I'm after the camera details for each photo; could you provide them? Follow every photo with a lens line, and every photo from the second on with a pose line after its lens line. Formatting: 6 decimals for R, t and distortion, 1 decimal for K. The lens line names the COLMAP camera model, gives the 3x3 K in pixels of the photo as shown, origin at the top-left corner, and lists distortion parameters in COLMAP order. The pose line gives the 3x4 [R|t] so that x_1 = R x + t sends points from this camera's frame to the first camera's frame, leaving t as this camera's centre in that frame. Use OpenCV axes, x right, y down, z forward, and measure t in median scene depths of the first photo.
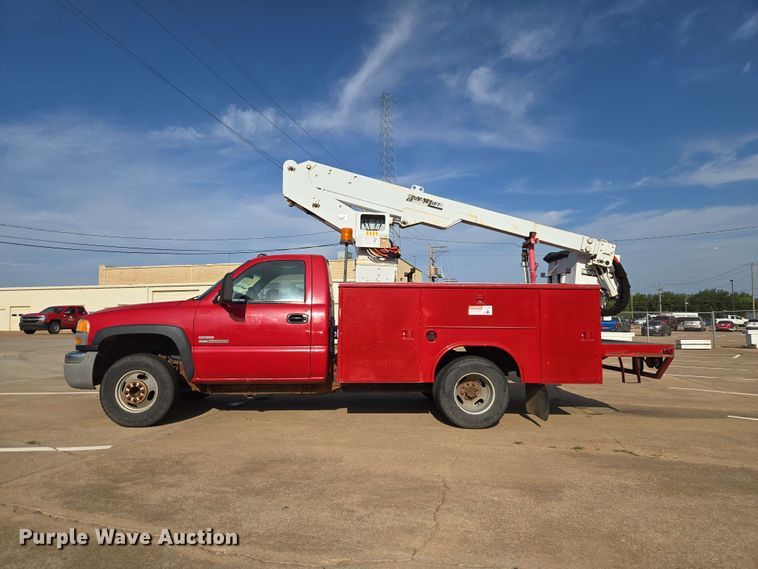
lens RADIAL K [[508.3, 0, 372.3], [0, 508.3, 286.6], [0, 0, 1]] dist [0.075730, -0.068952]
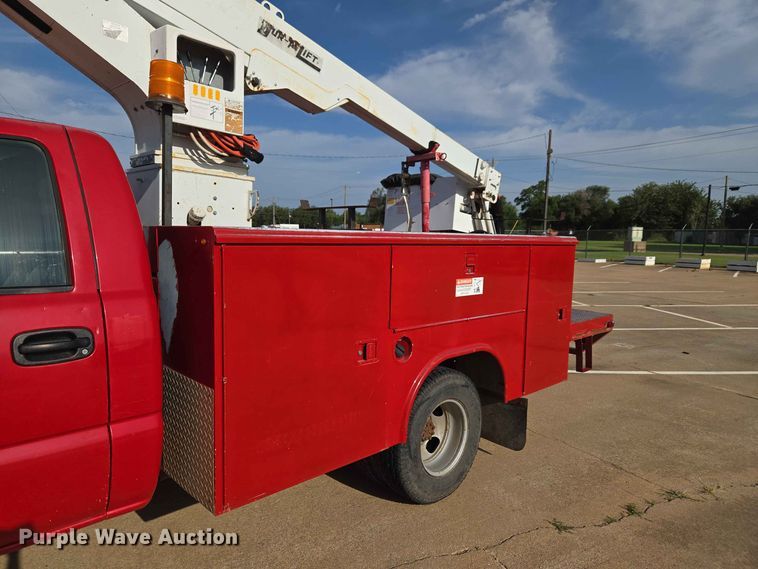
lens RADIAL K [[508.3, 0, 372.3], [0, 508.3, 286.6], [0, 0, 1]] dist [0.075730, -0.068952]
pose [[0.747383, -0.056896, 0.661953, -0.178889], [-0.062812, 0.985813, 0.155652, -0.024763], [-0.661417, -0.157910, 0.733206, 0.580950]]
